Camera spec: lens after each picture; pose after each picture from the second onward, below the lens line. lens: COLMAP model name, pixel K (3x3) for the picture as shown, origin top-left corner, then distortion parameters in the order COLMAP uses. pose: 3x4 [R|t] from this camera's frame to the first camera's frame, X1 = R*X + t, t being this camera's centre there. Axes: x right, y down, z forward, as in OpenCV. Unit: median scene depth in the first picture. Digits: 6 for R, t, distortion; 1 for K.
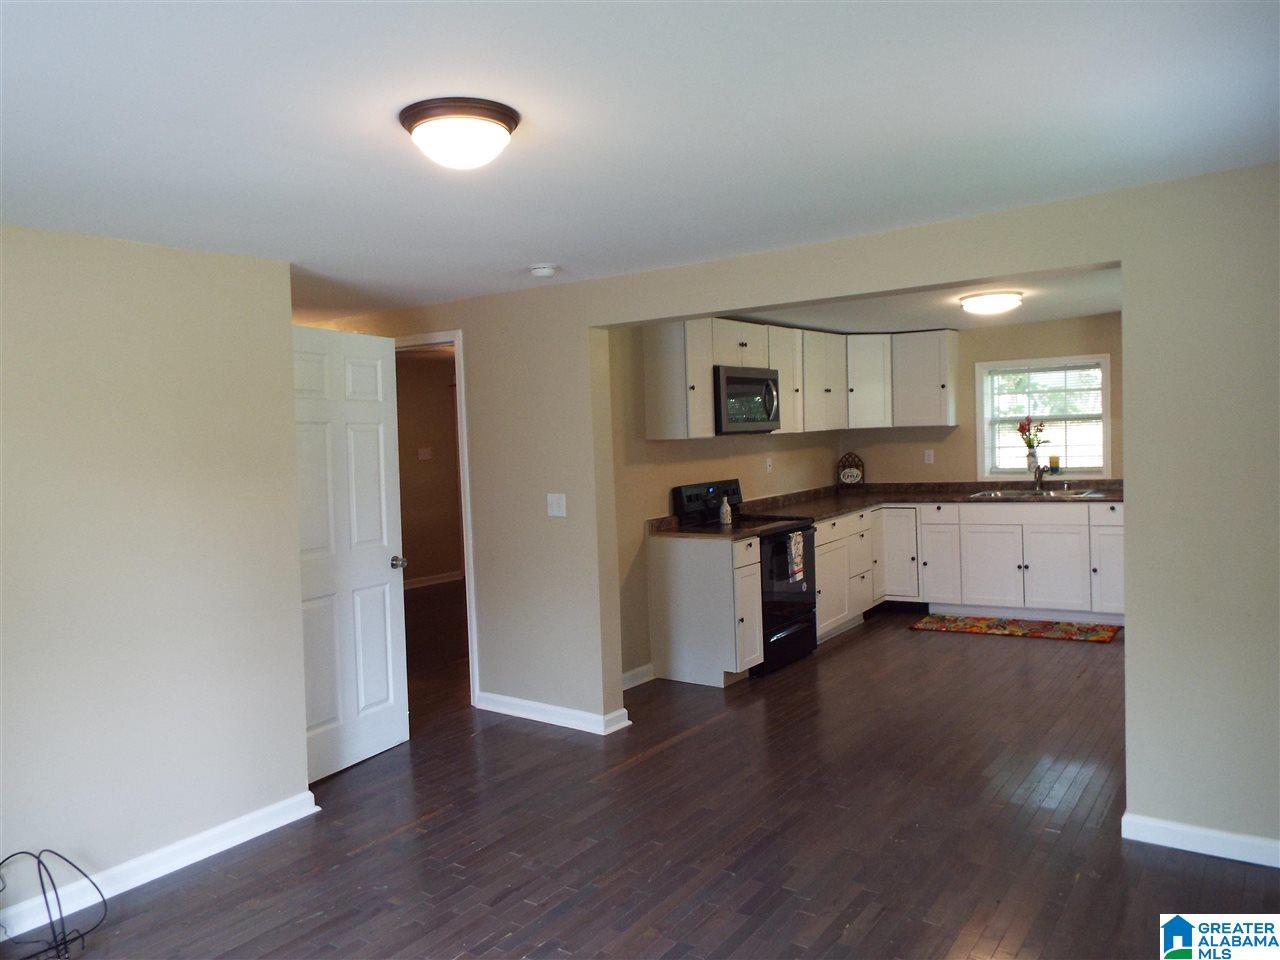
lens RADIAL K [[936.5, 0, 640.8], [0, 936.5, 484.9], [0, 0, 1]] dist [-0.012272, 0.003072]
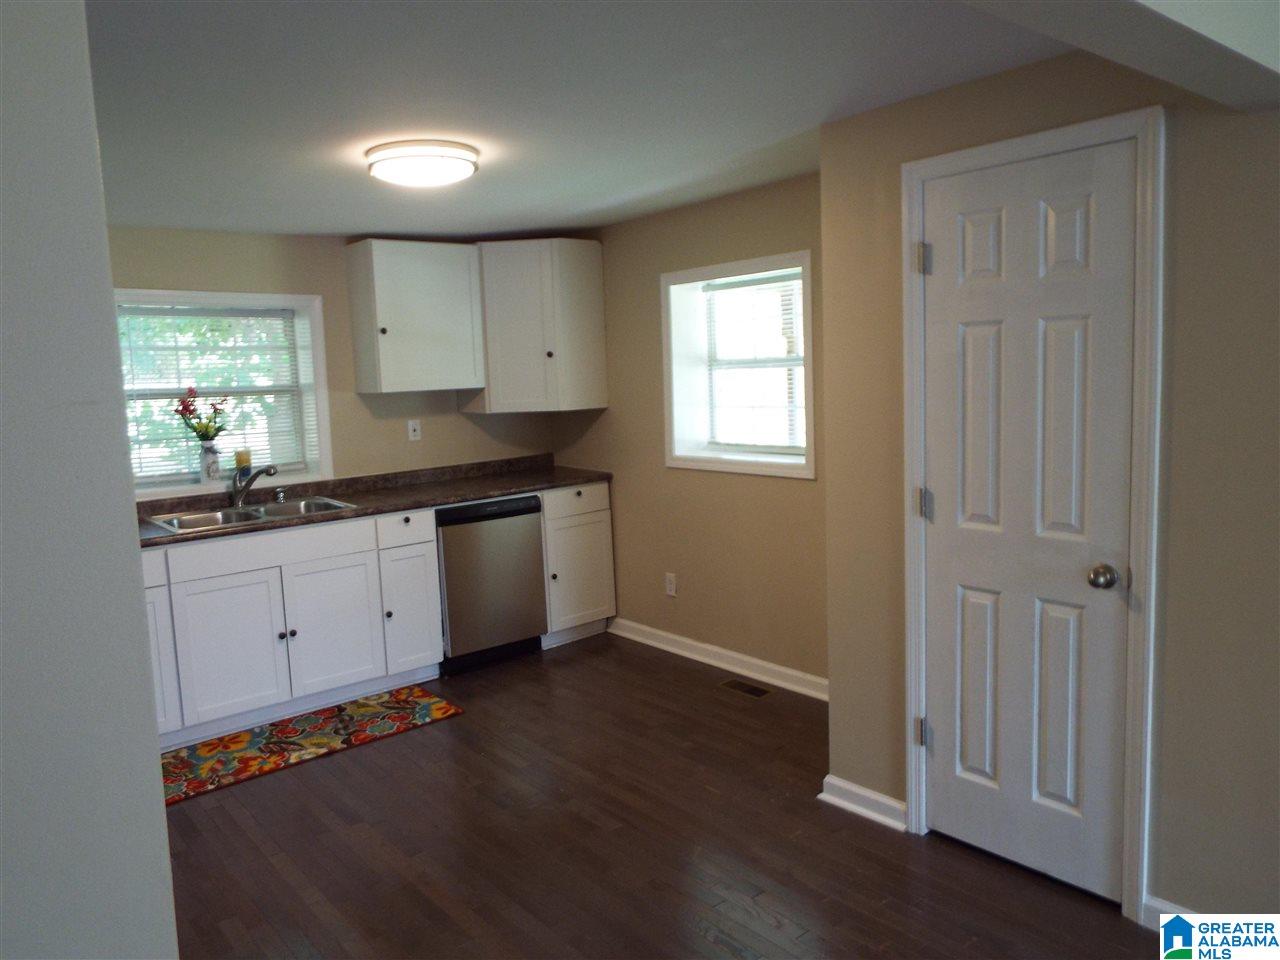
lens RADIAL K [[936.5, 0, 640.8], [0, 936.5, 484.9], [0, 0, 1]] dist [-0.012272, 0.003072]
pose [[0.254267, -0.079274, 0.963880, -0.102049], [0.074743, 0.995265, 0.062138, -0.027507], [-0.964242, 0.056244, 0.258988, 0.591144]]
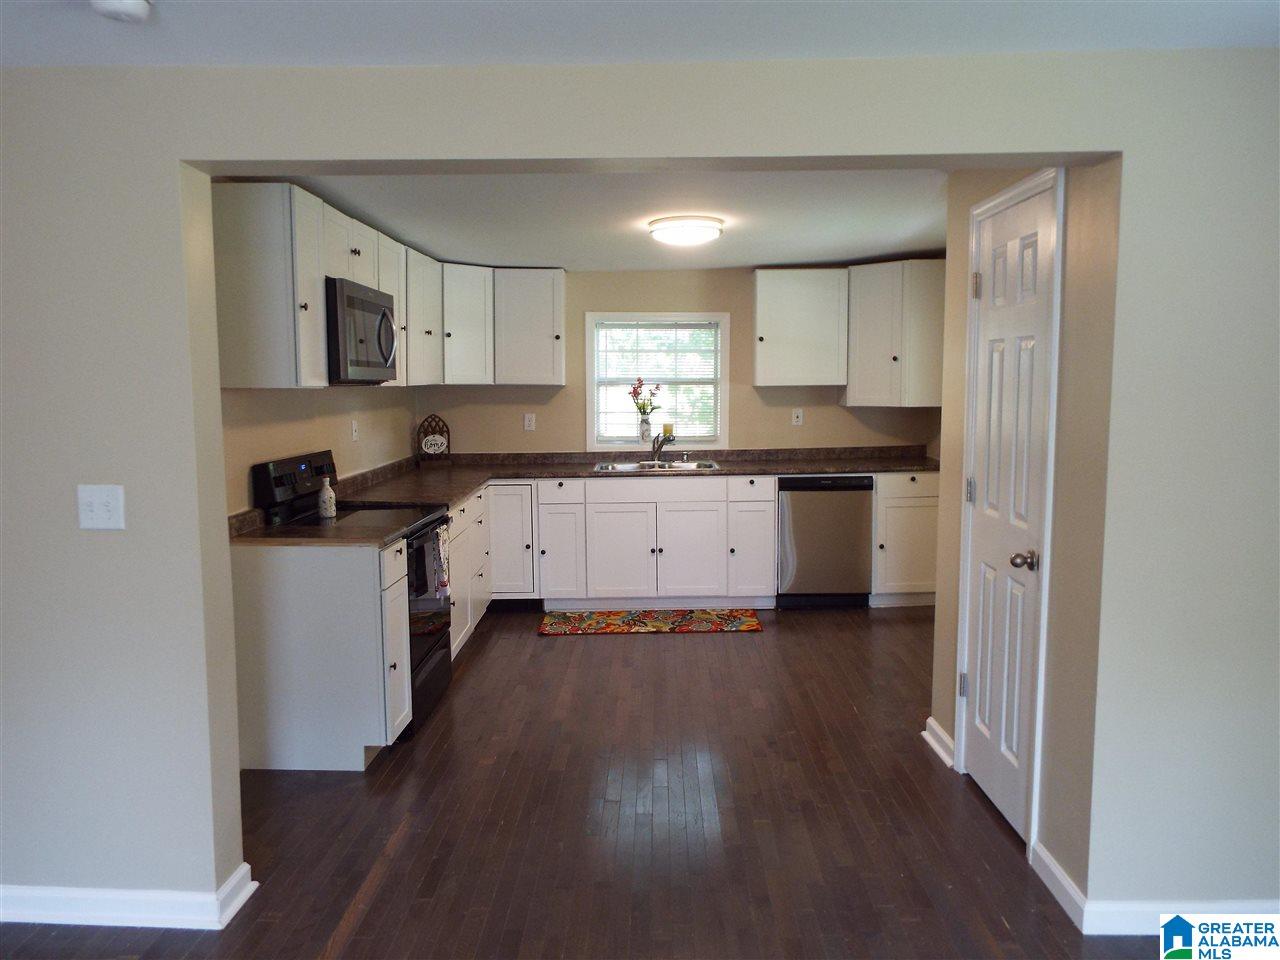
lens RADIAL K [[936.5, 0, 640.8], [0, 936.5, 484.9], [0, 0, 1]] dist [-0.012272, 0.003072]
pose [[0.822309, -0.021881, 0.568621, -0.093831], [-0.000292, 0.999244, 0.038874, -0.007014], [-0.569041, -0.032132, 0.821681, 0.280381]]
